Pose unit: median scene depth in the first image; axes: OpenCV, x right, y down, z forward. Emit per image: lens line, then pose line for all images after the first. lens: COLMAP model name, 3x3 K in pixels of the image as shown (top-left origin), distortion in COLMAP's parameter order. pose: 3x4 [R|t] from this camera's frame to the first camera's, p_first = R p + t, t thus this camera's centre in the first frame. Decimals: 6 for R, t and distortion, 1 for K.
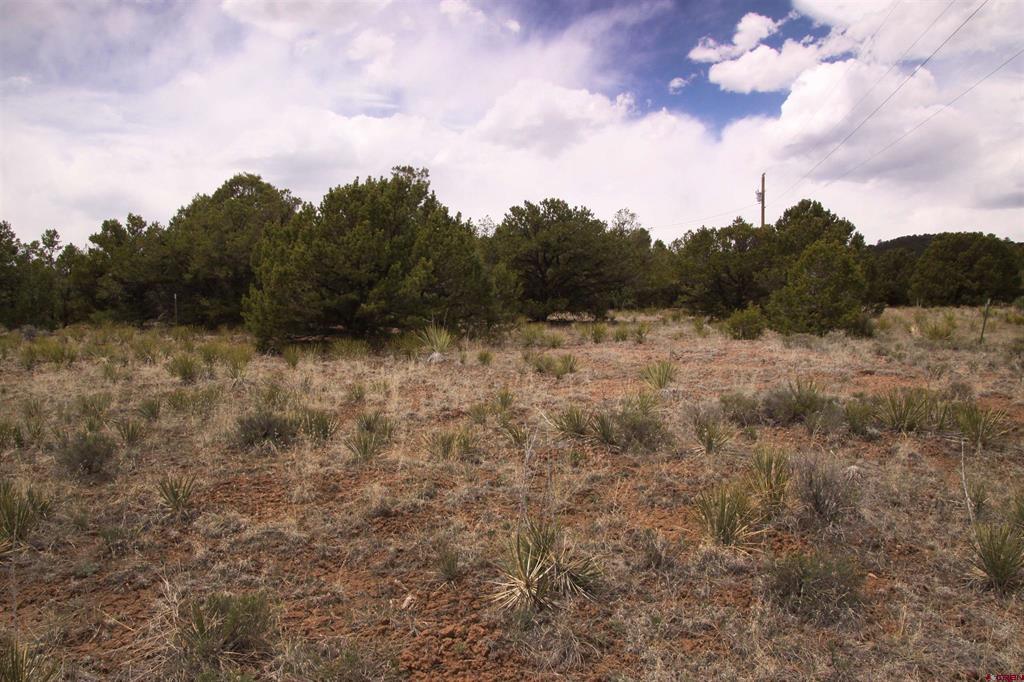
lens RADIAL K [[779.8, 0, 502.5], [0, 779.8, 356.9], [0, 0, 1]] dist [-0.112742, 0.072886]
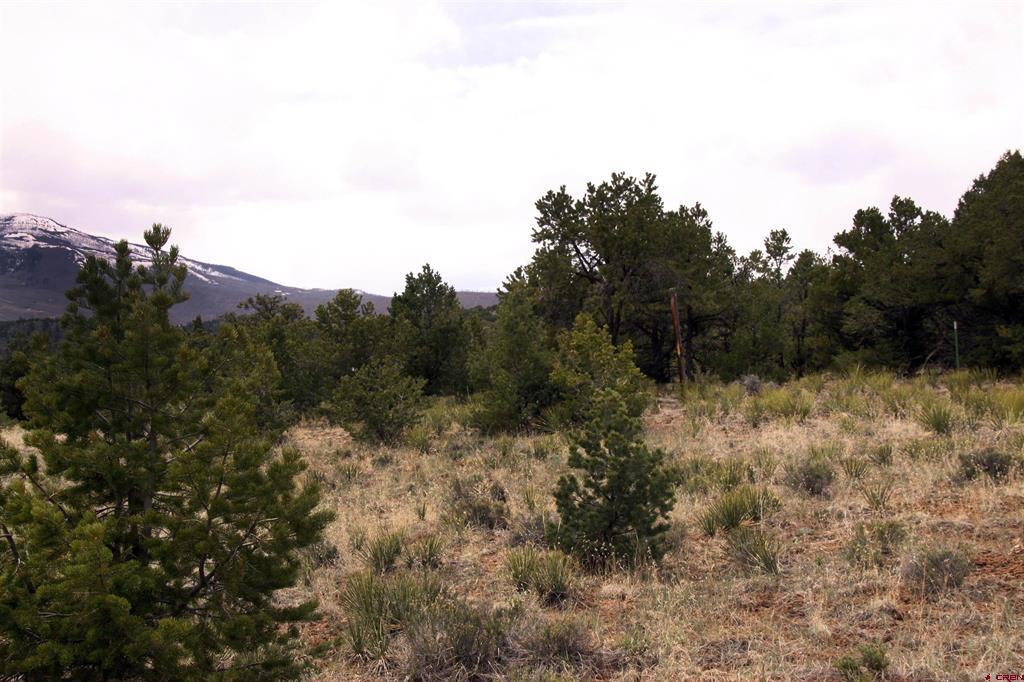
lens RADIAL K [[1602.3, 0, 511.7], [0, 1602.3, 357.6], [0, 0, 1]] dist [0.309534, 0.000000]
pose [[0.762137, -0.038699, -0.646258, 0.282046], [0.004459, 0.998502, -0.054533, 0.034378], [0.647400, 0.038680, 0.761168, -0.469034]]
